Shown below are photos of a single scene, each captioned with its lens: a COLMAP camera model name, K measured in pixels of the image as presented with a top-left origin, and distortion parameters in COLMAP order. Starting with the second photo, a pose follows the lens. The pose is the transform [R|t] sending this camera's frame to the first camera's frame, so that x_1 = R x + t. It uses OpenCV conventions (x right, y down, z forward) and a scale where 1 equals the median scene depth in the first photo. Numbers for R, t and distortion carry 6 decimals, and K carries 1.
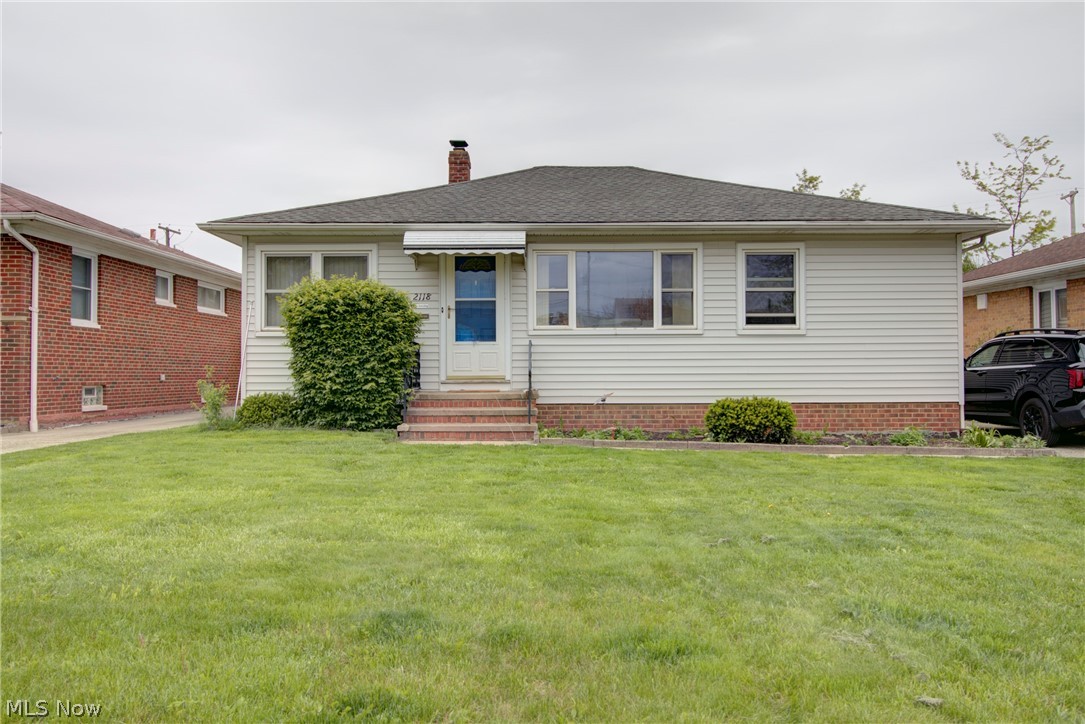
lens RADIAL K [[860.8, 0, 542.5], [0, 860.8, 362.0], [0, 0, 1]] dist [0.011742, 0.004468]
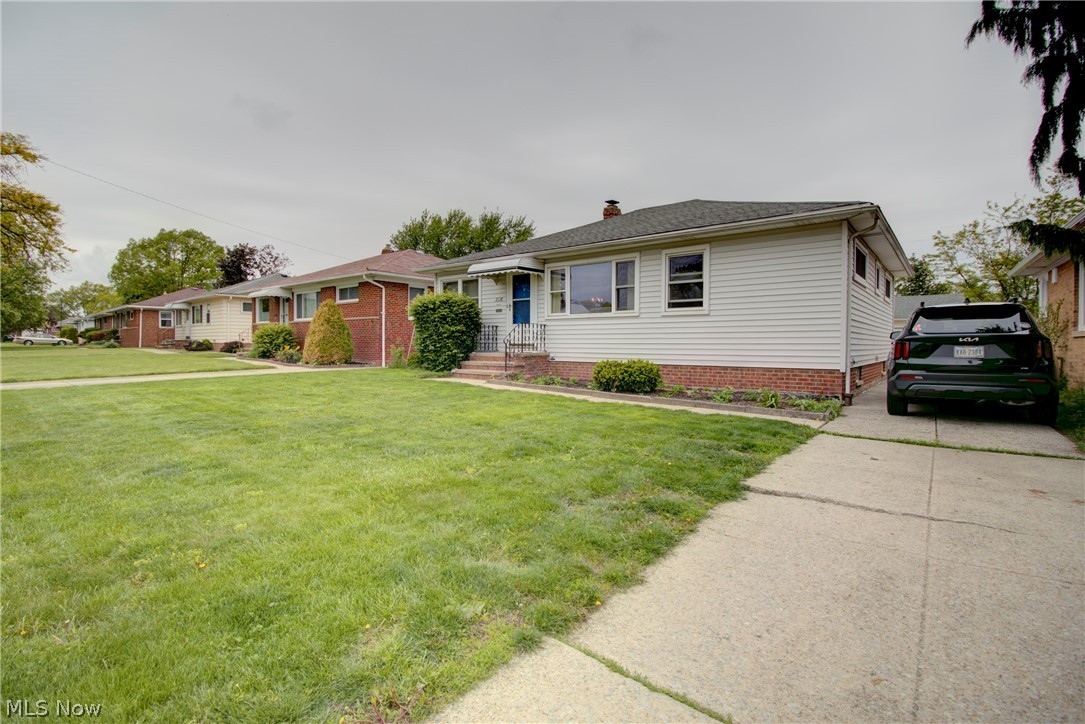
lens RADIAL K [[504.3, 0, 543.5], [0, 504.3, 358.1], [0, 0, 1]] dist [-0.001546, -0.000601]
pose [[0.775033, 0.025465, -0.631407, 0.617054], [0.002277, 0.999069, 0.043089, 0.001565], [0.631916, -0.034833, 0.774254, 0.246879]]
